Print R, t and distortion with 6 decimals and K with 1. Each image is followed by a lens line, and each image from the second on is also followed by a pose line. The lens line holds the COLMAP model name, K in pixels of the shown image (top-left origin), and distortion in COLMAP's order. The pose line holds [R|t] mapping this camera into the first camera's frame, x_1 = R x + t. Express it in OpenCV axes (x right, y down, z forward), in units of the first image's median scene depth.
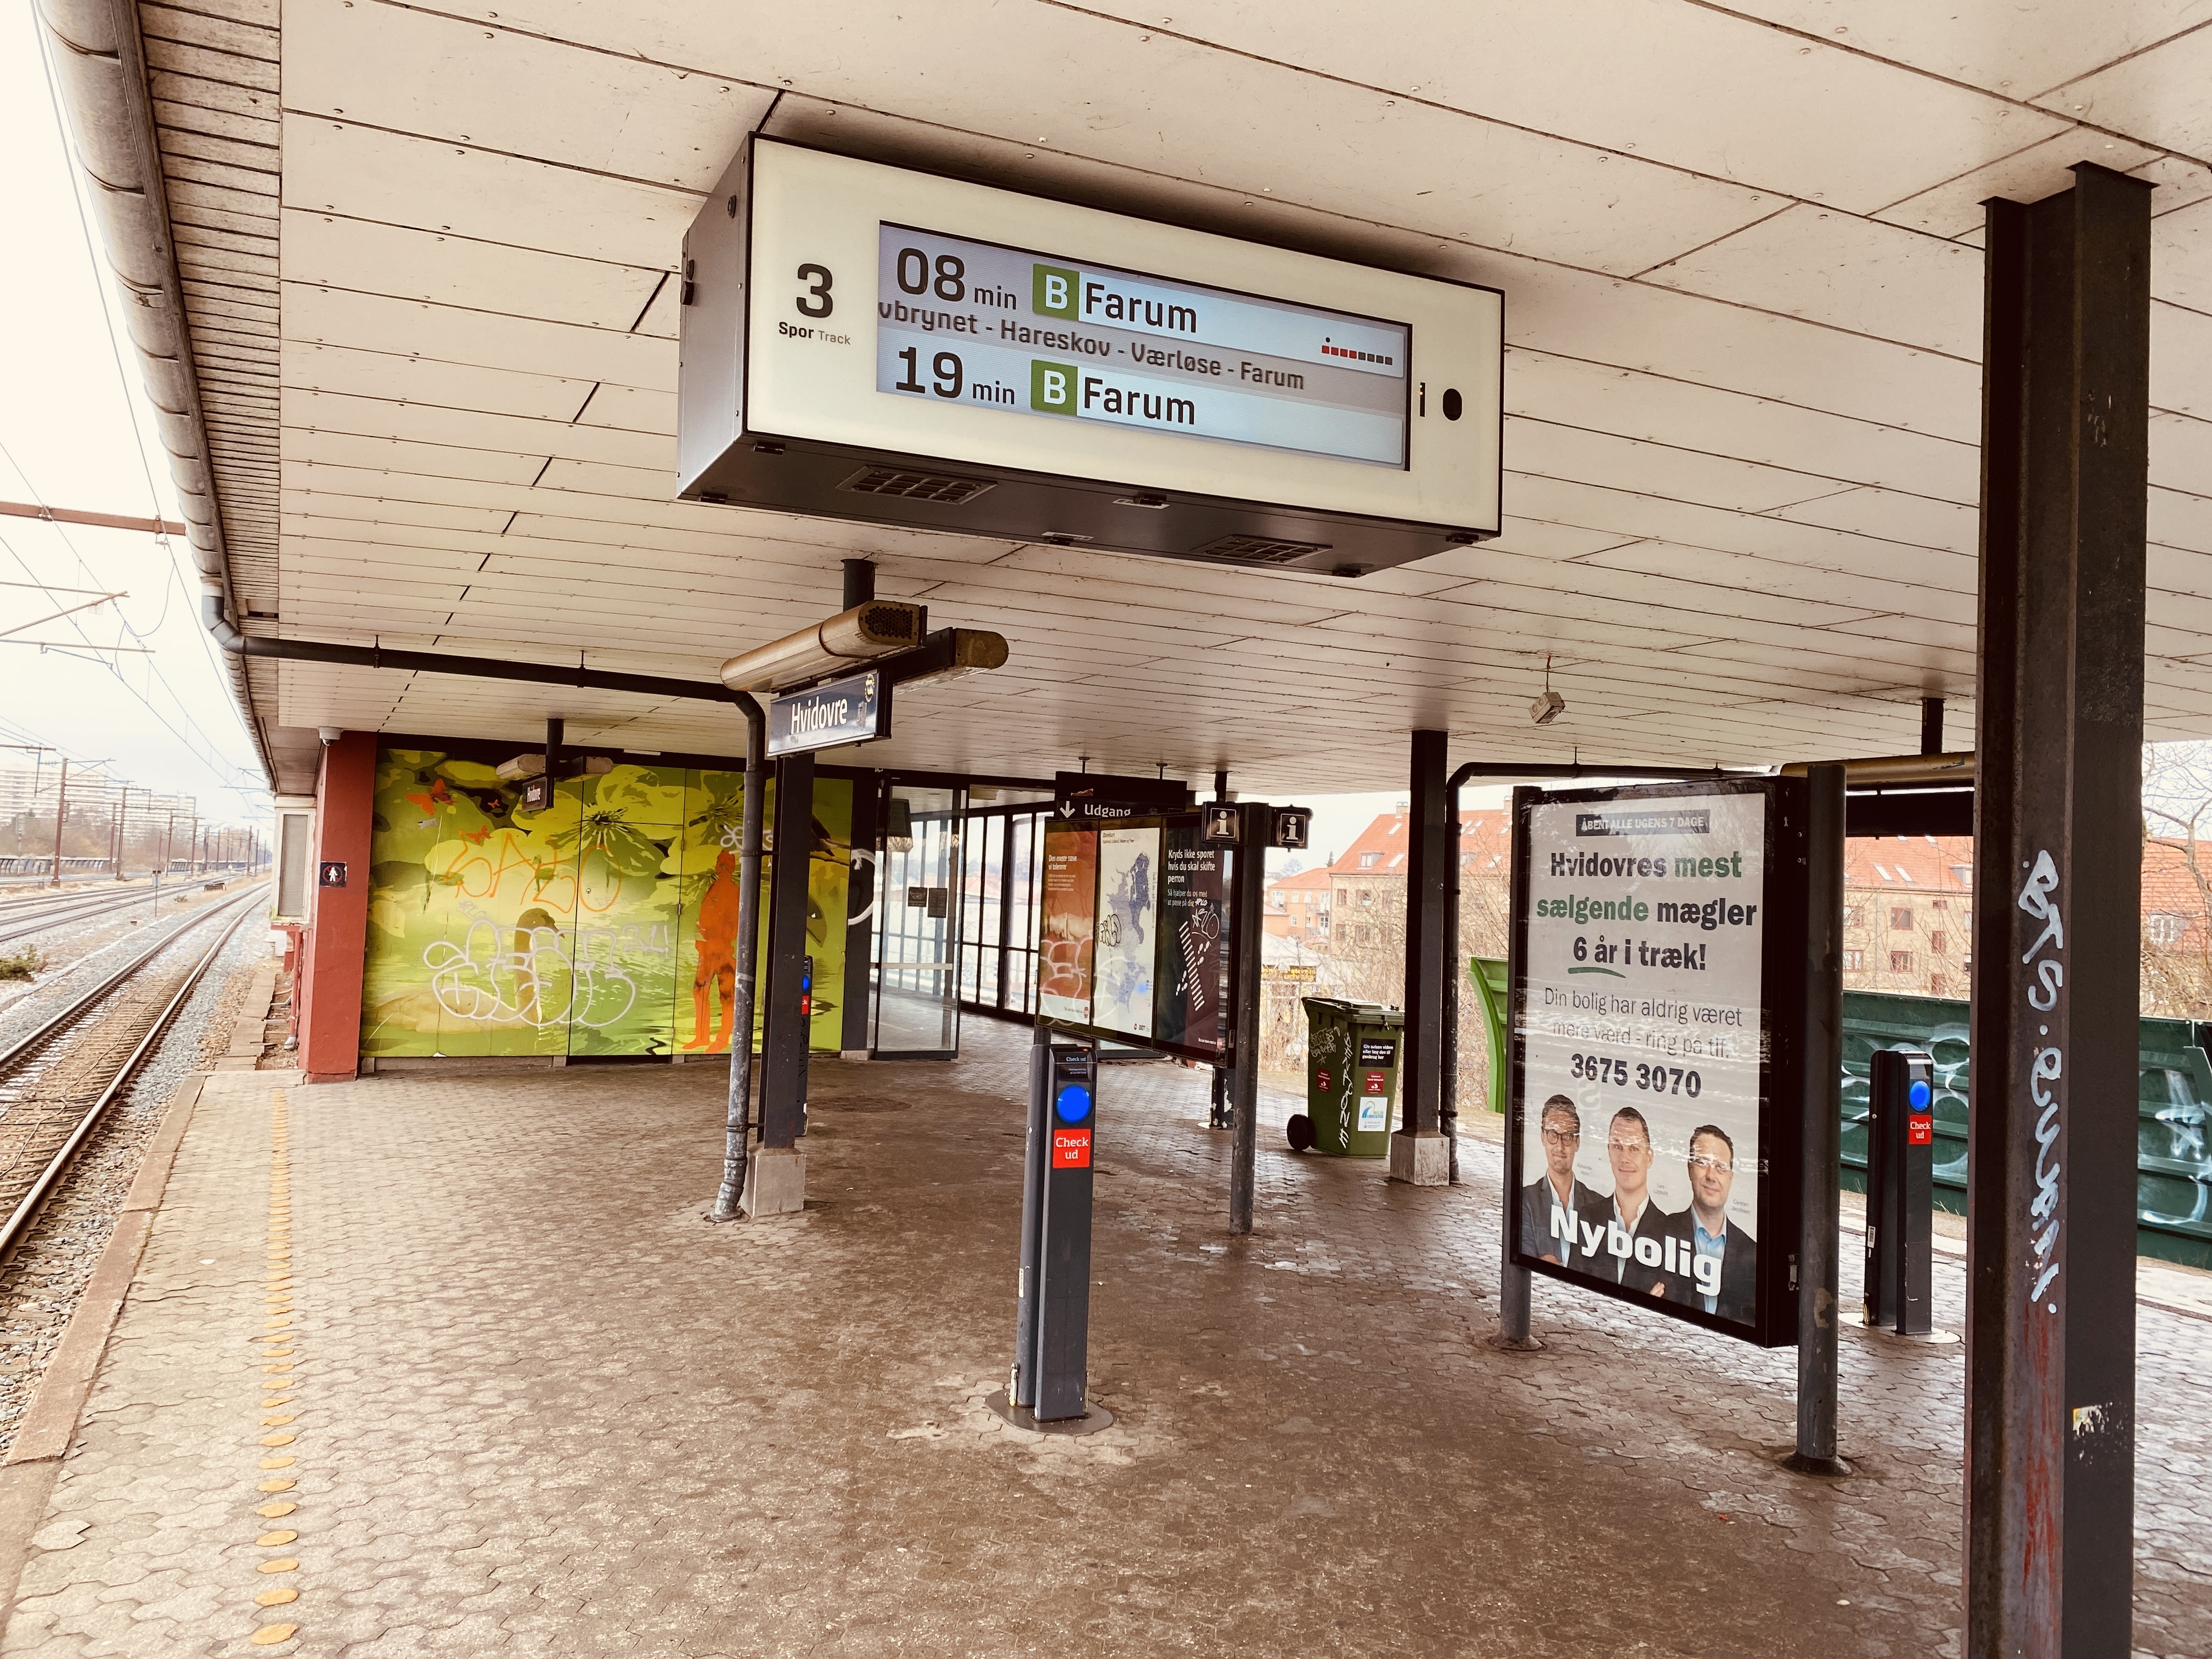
lens RADIAL K [[1679.8, 0, 1106.0], [0, 1679.8, 829.5], [0, 0, 1]] dist [-0.002256, -0.002954]
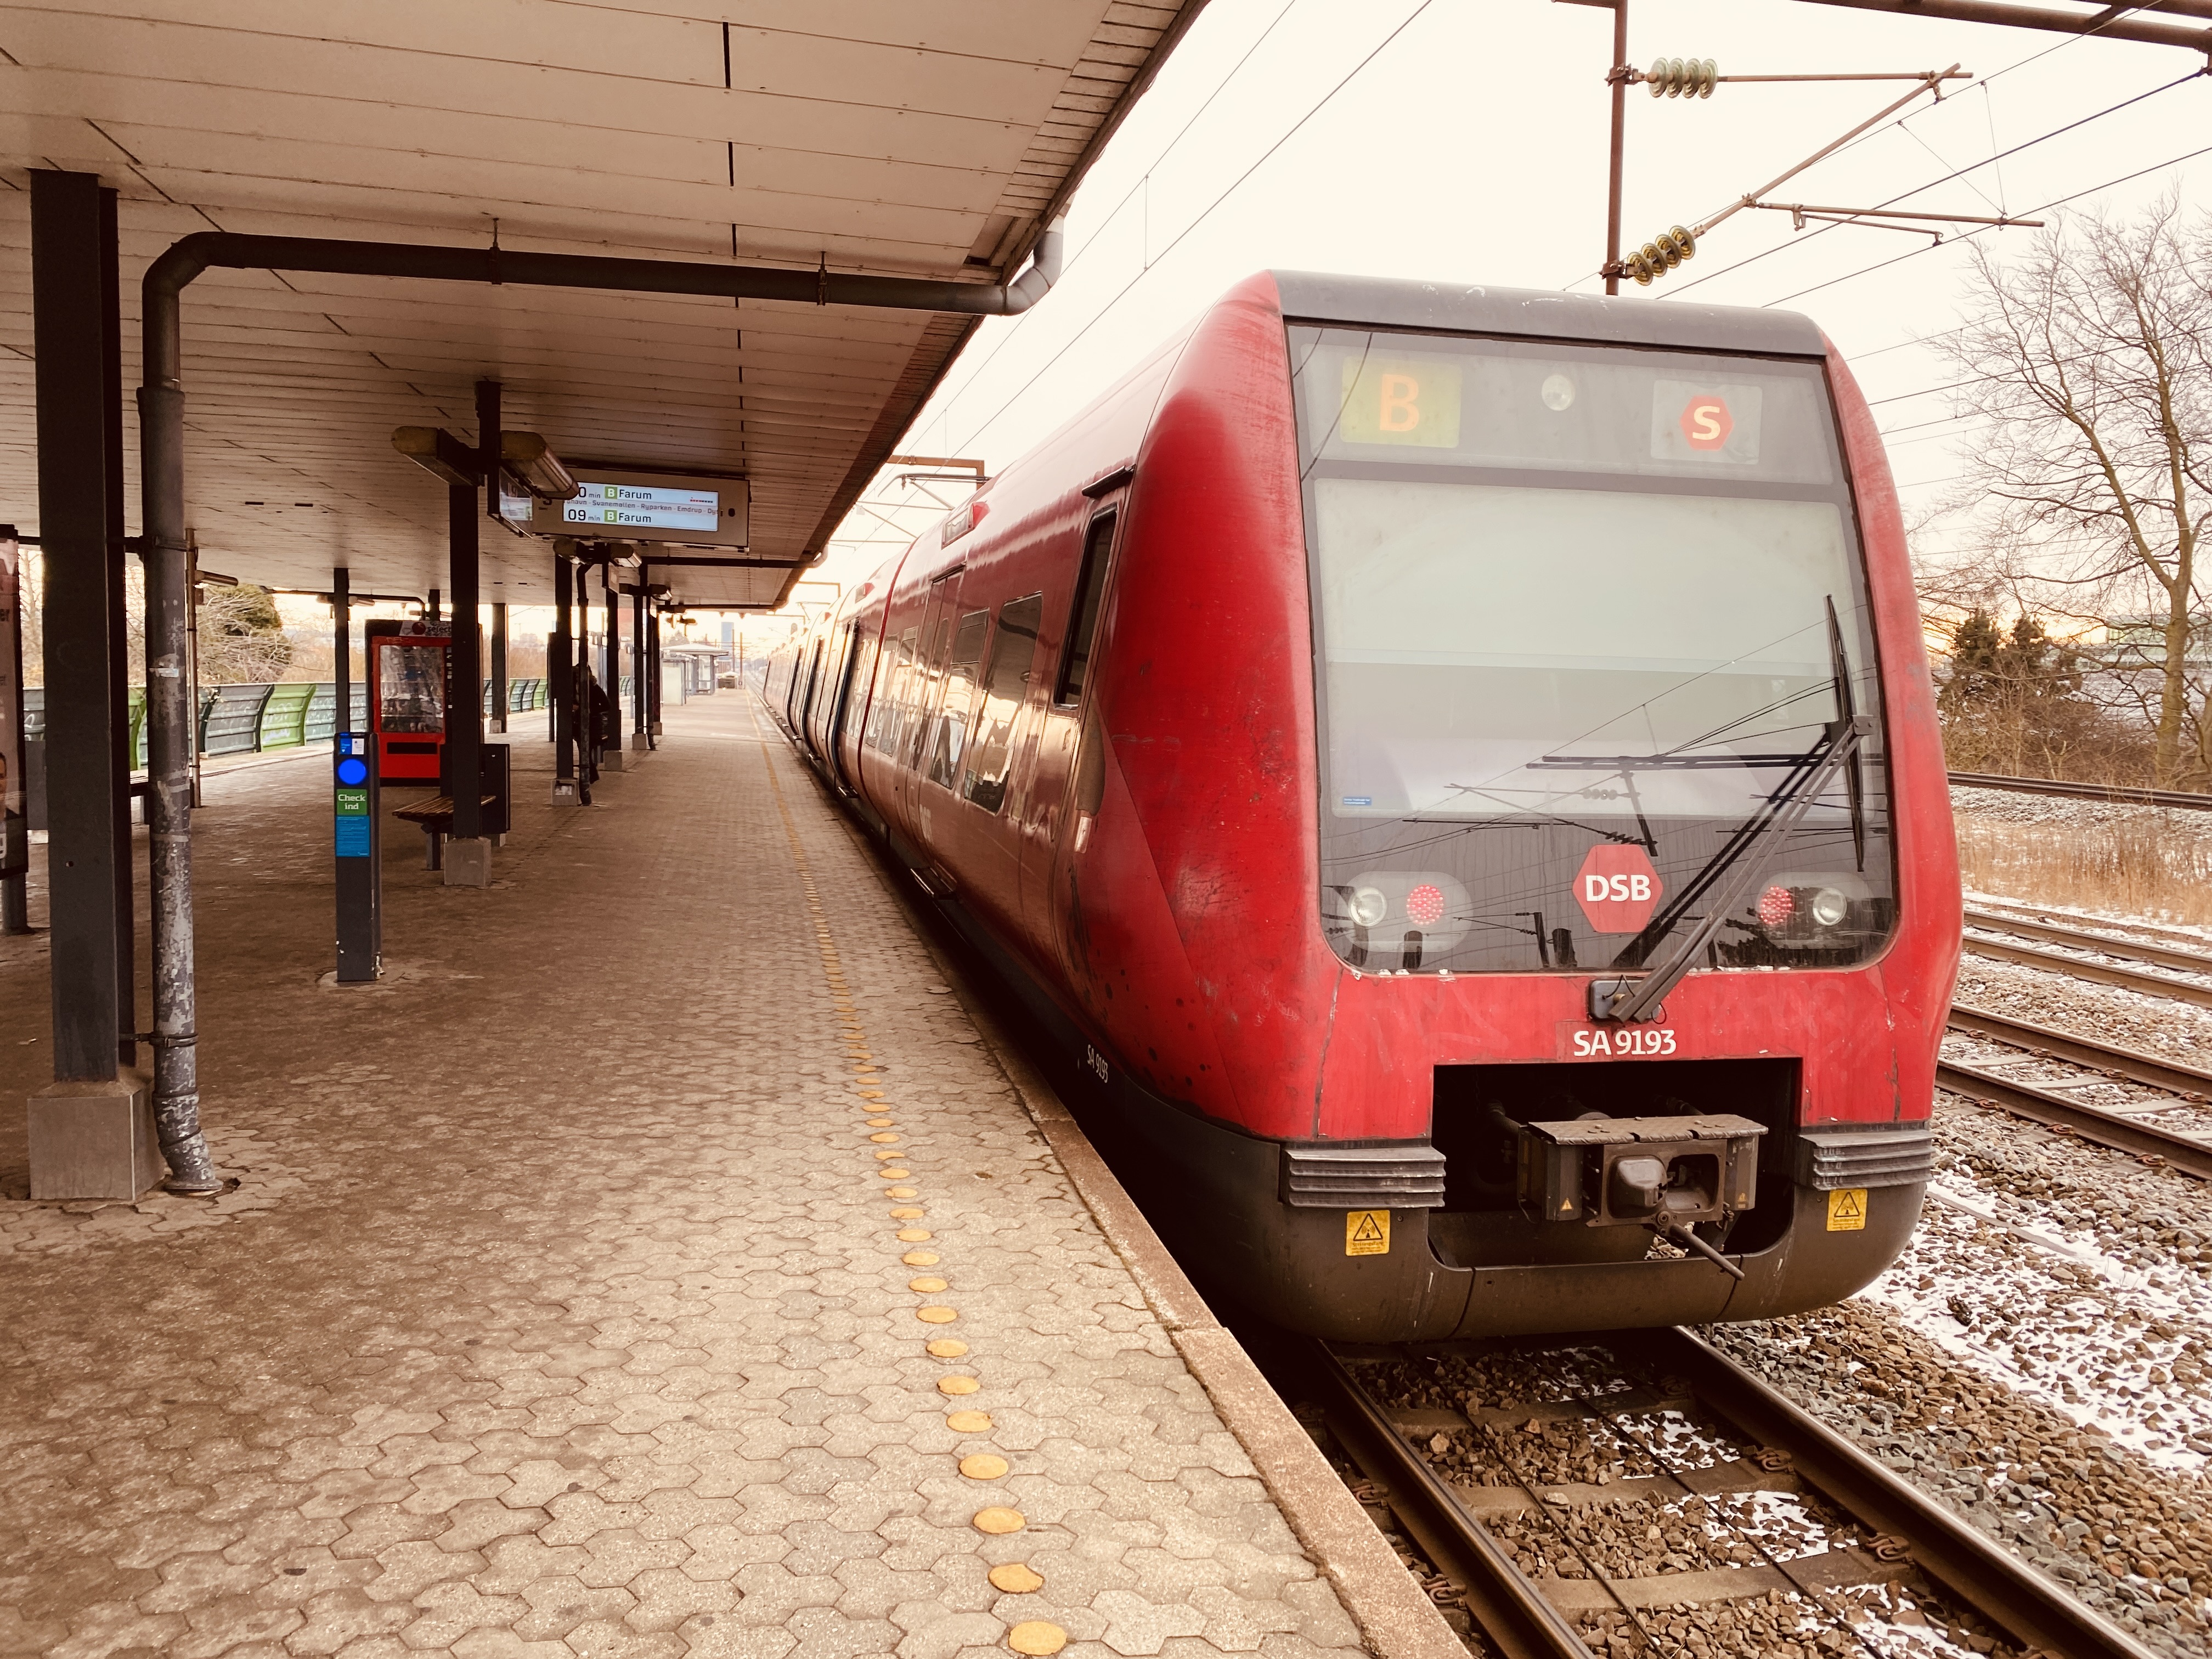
lens RADIAL K [[1679.8, 0, 1106.0], [0, 1679.8, 829.5], [0, 0, 1]] dist [-0.002256, -0.002954]
pose [[-0.967521, -0.085380, 0.237935, -0.814925], [-0.072430, 0.995403, 0.062661, 0.065256], [-0.242192, 0.043392, -0.969258, 1.838968]]
